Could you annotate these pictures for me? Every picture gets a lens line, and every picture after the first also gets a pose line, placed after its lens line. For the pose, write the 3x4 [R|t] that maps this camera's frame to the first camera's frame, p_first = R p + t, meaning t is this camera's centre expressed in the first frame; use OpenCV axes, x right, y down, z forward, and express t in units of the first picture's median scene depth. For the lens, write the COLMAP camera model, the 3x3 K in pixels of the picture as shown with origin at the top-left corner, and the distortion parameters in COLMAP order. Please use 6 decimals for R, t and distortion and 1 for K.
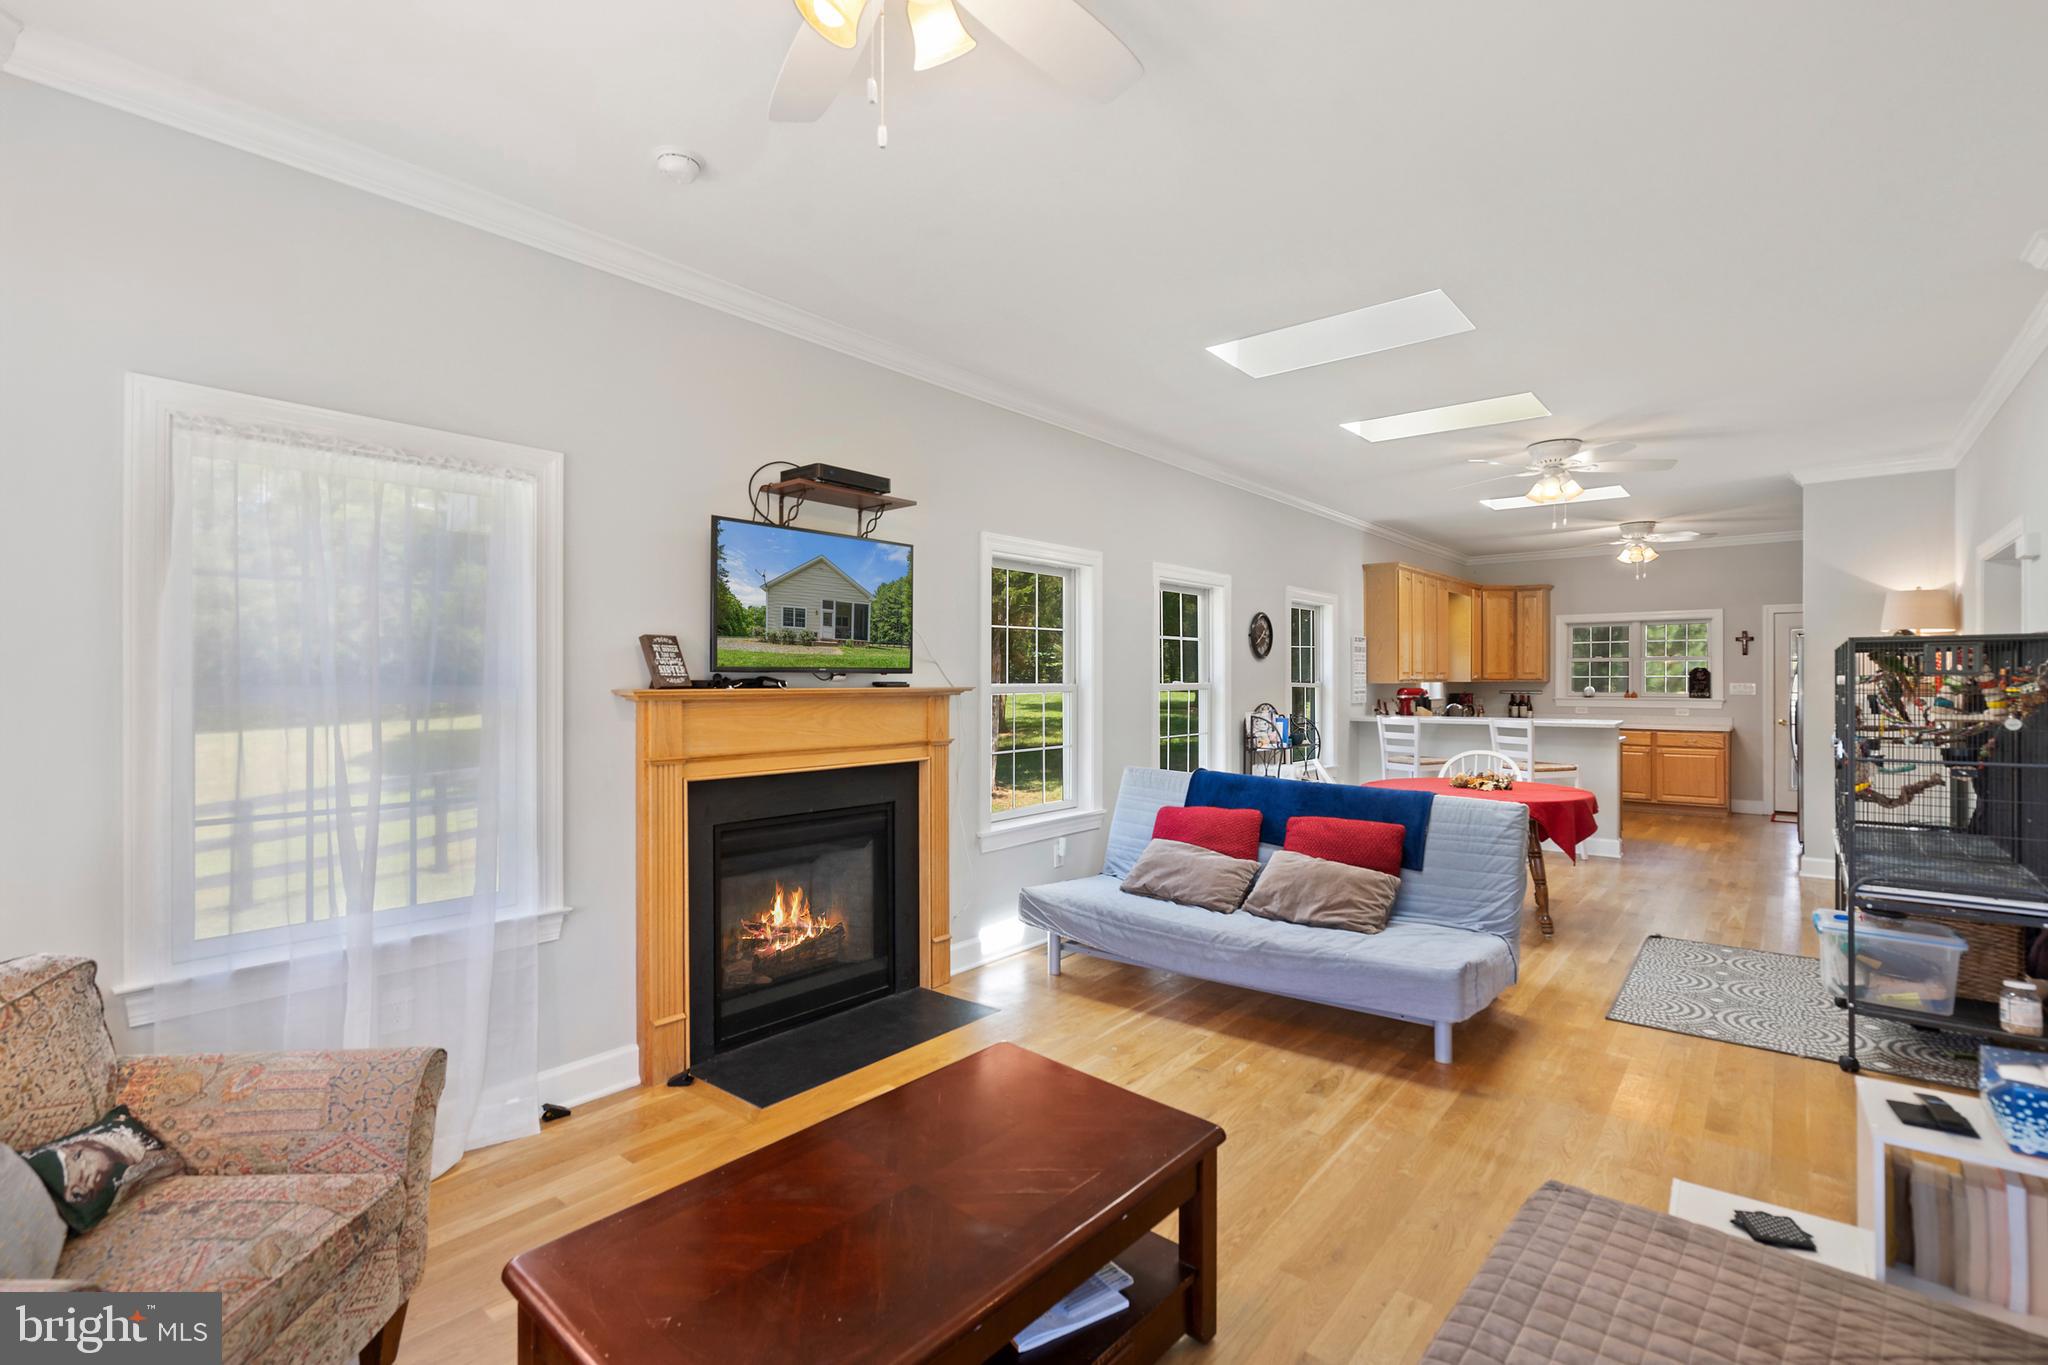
lens RADIAL K [[898.5, 0, 1024.0], [0, 898.5, 682.5], [0, 0, 1]] dist [-0.001166, -0.000095]
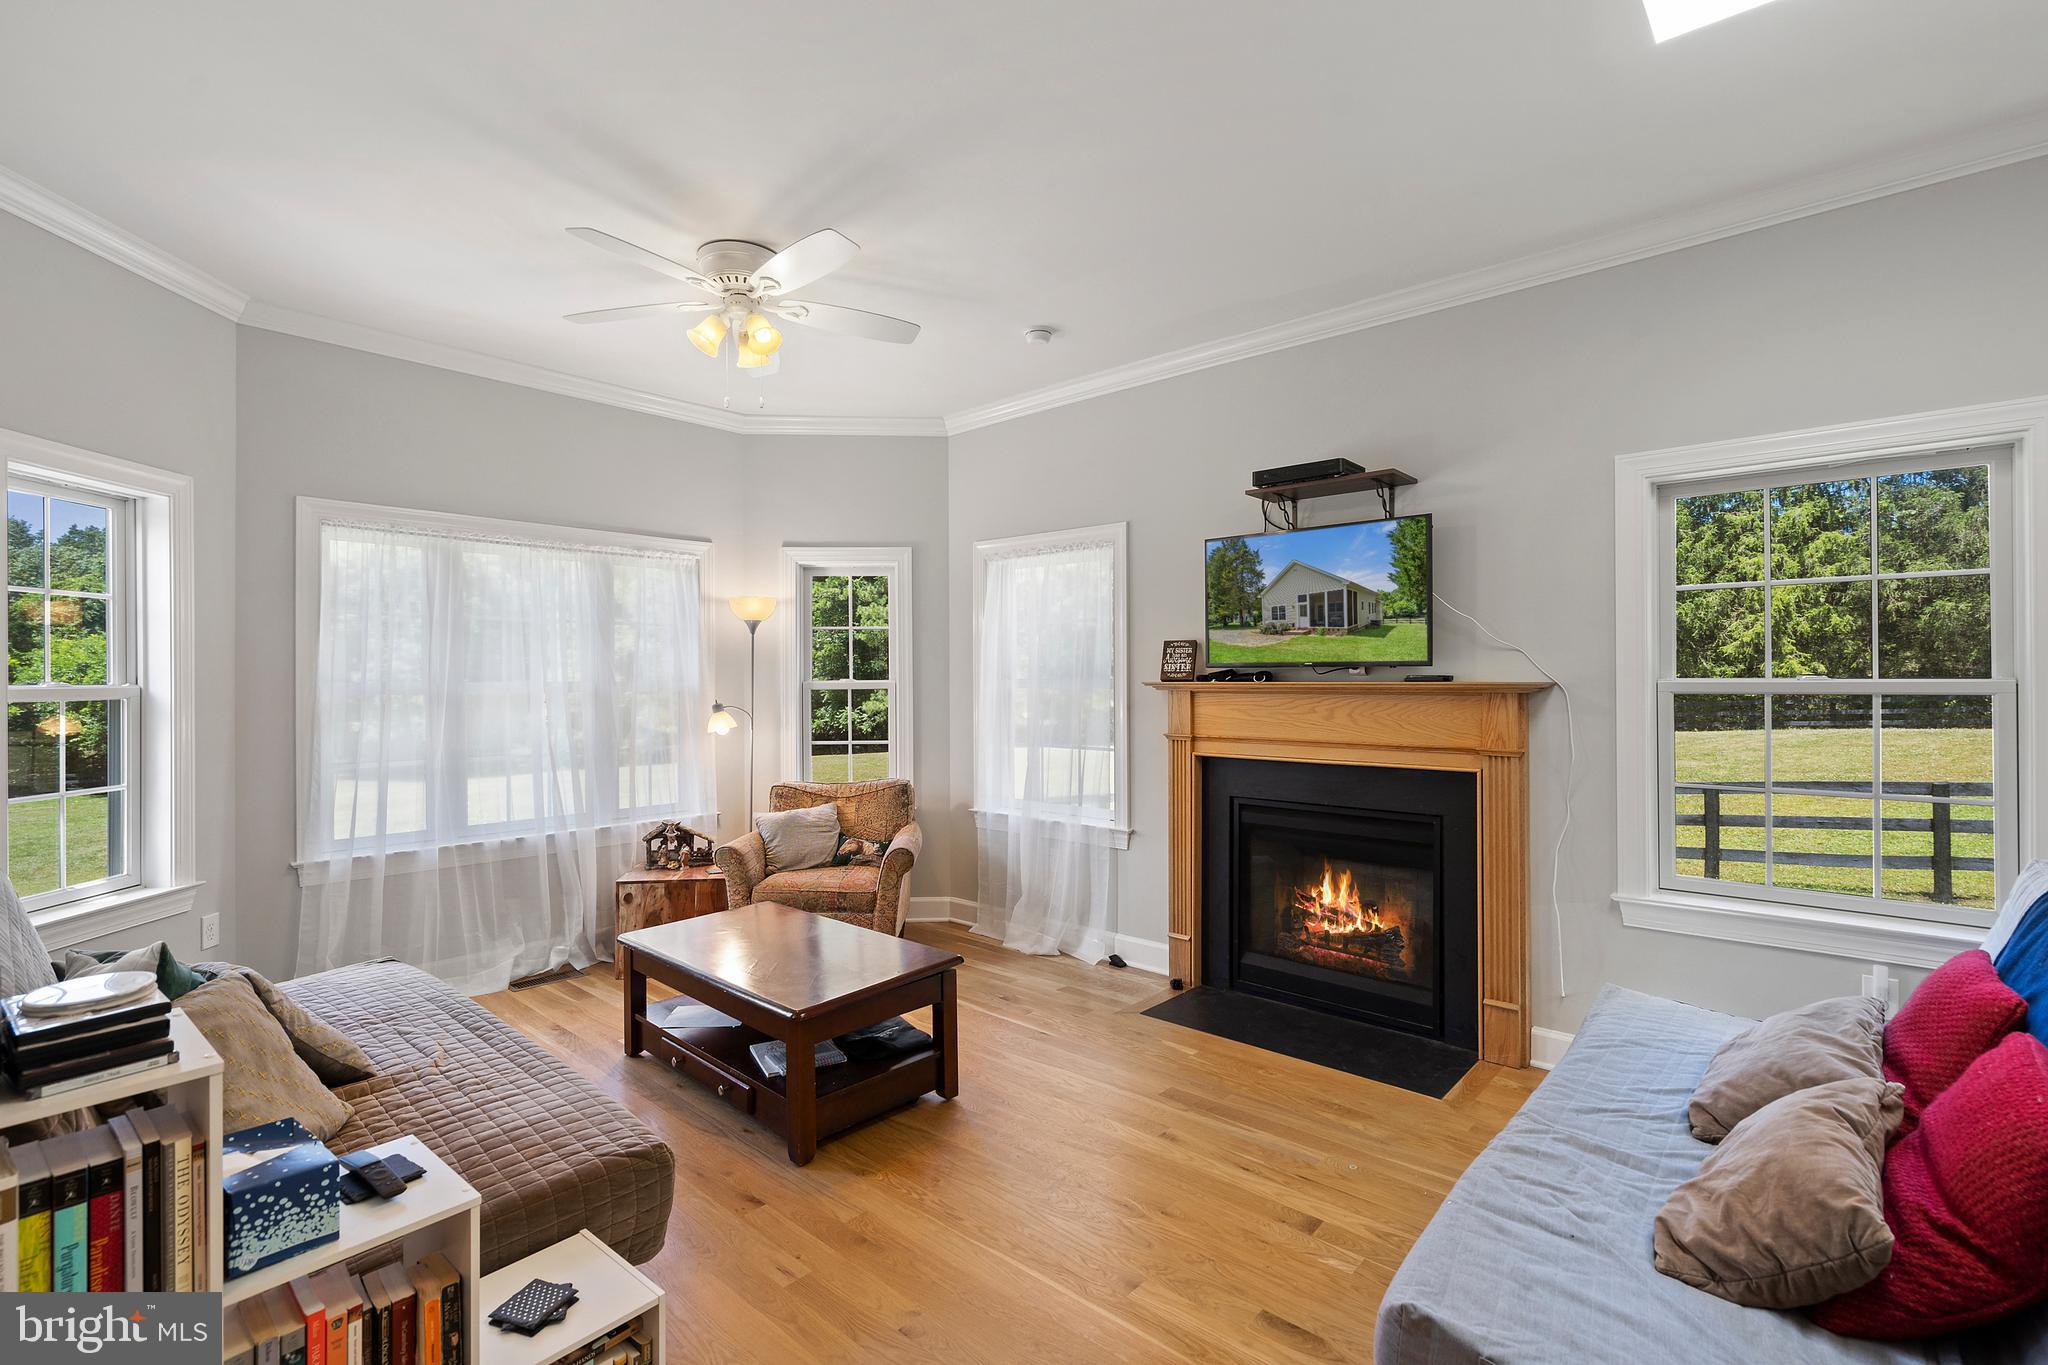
lens RADIAL K [[898.5, 0, 1024.0], [0, 898.5, 682.5], [0, 0, 1]] dist [-0.001166, -0.000095]
pose [[0.006263, 0.010431, -0.999926, 0.792734], [0.000201, 0.999946, 0.010432, -0.002426], [0.999980, -0.000266, 0.006261, 0.682018]]
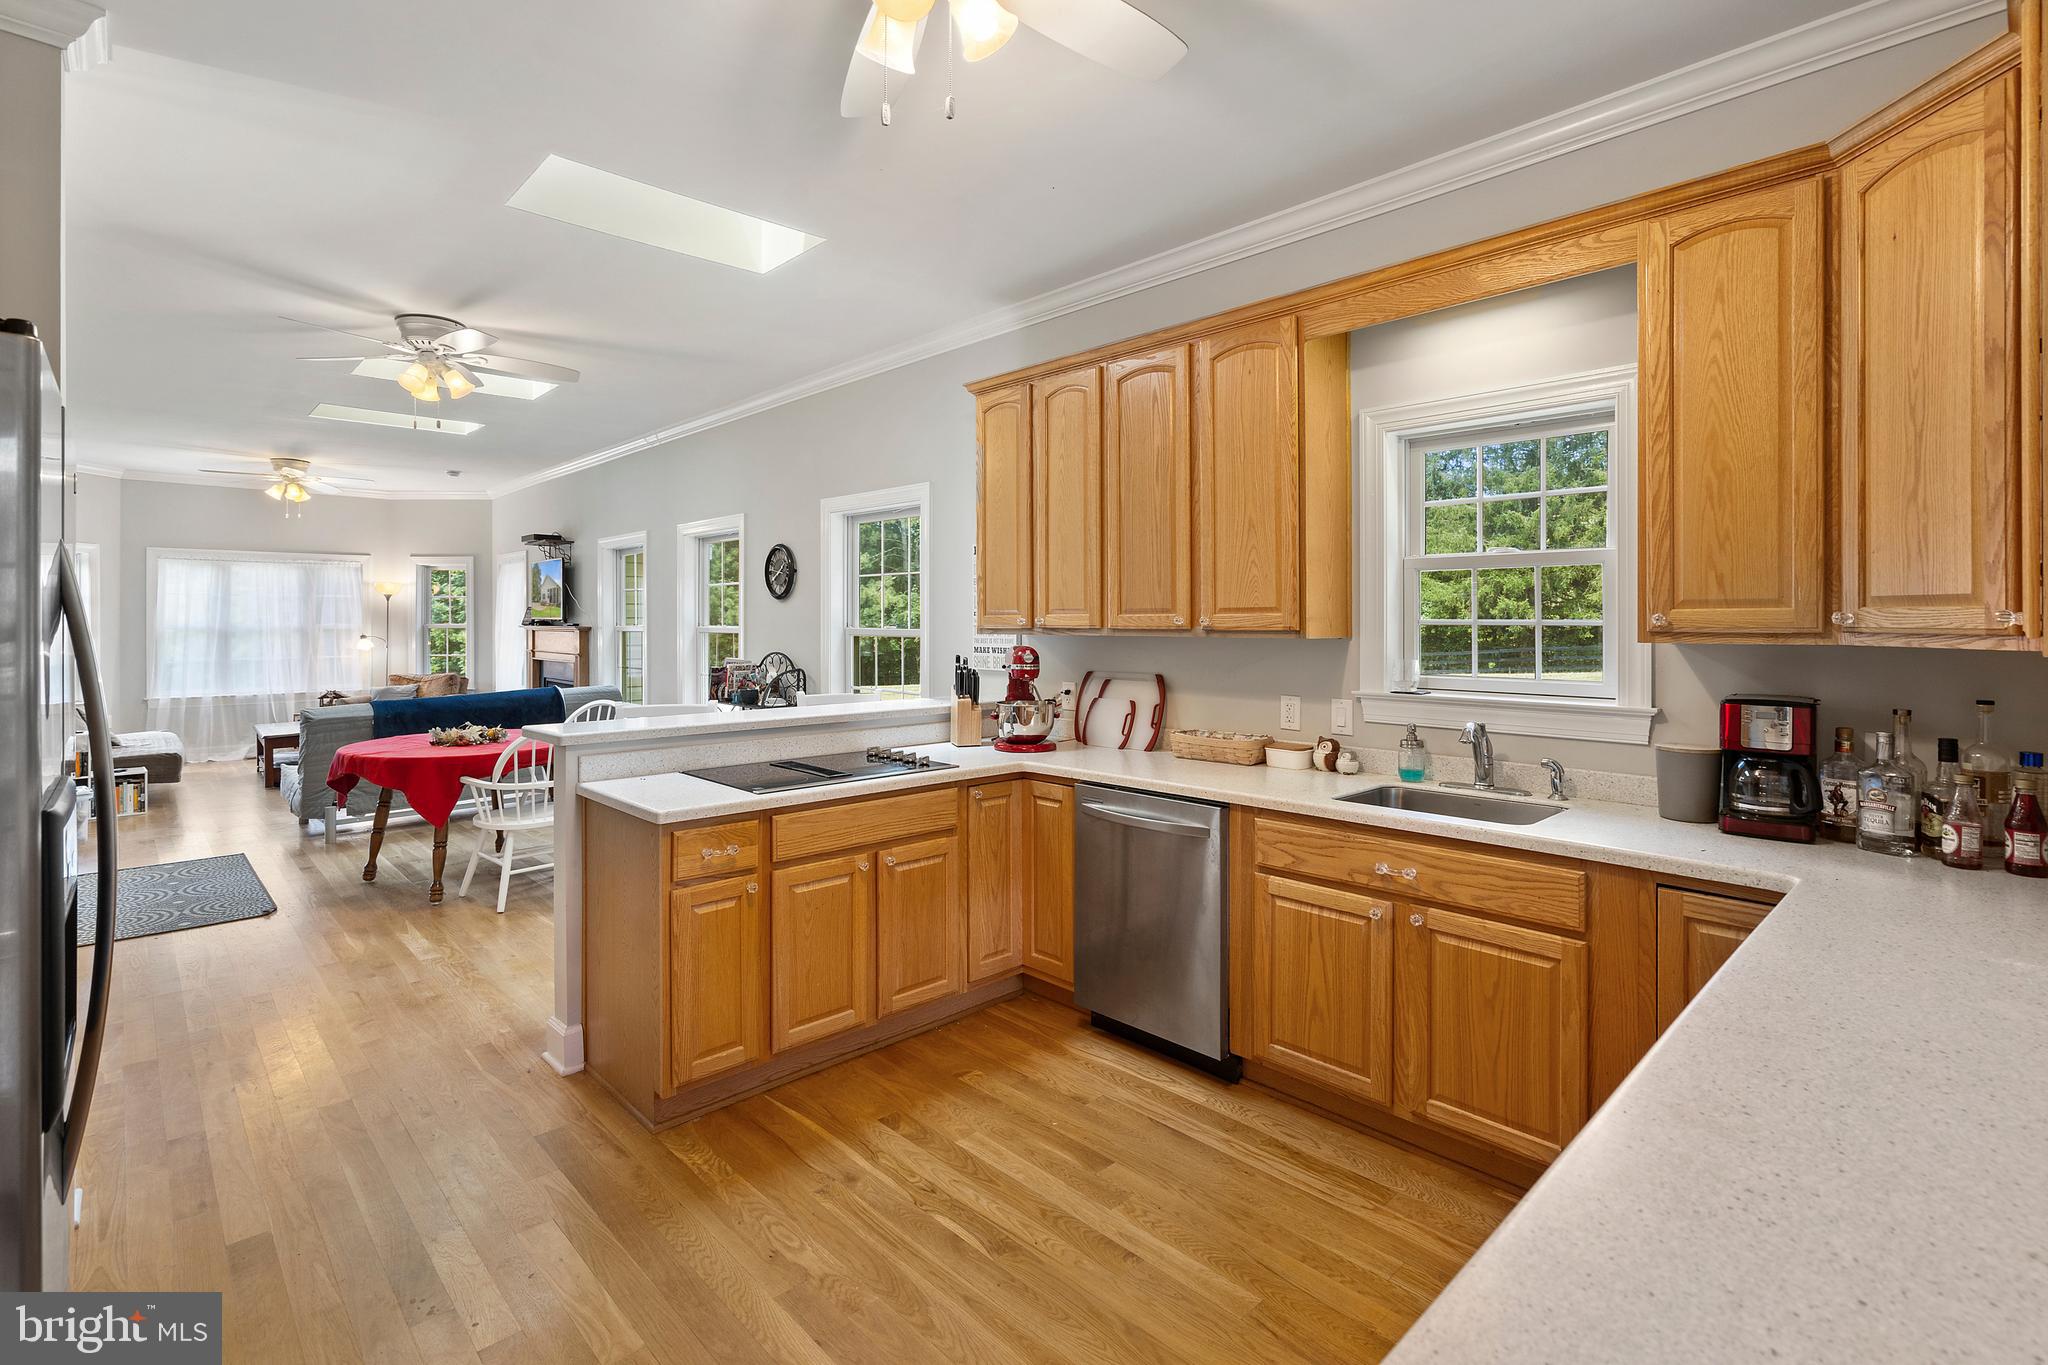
lens RADIAL K [[950.5, 0, 1024.8], [0, 950.5, 632.2], [0, 0, 1]] dist [-0.001100, -0.000464]
pose [[-0.092038, 0.034683, -0.995151, 2.087409], [0.000230, 0.999394, 0.034810, -0.063020], [0.995755, 0.002975, -0.091990, 2.422609]]
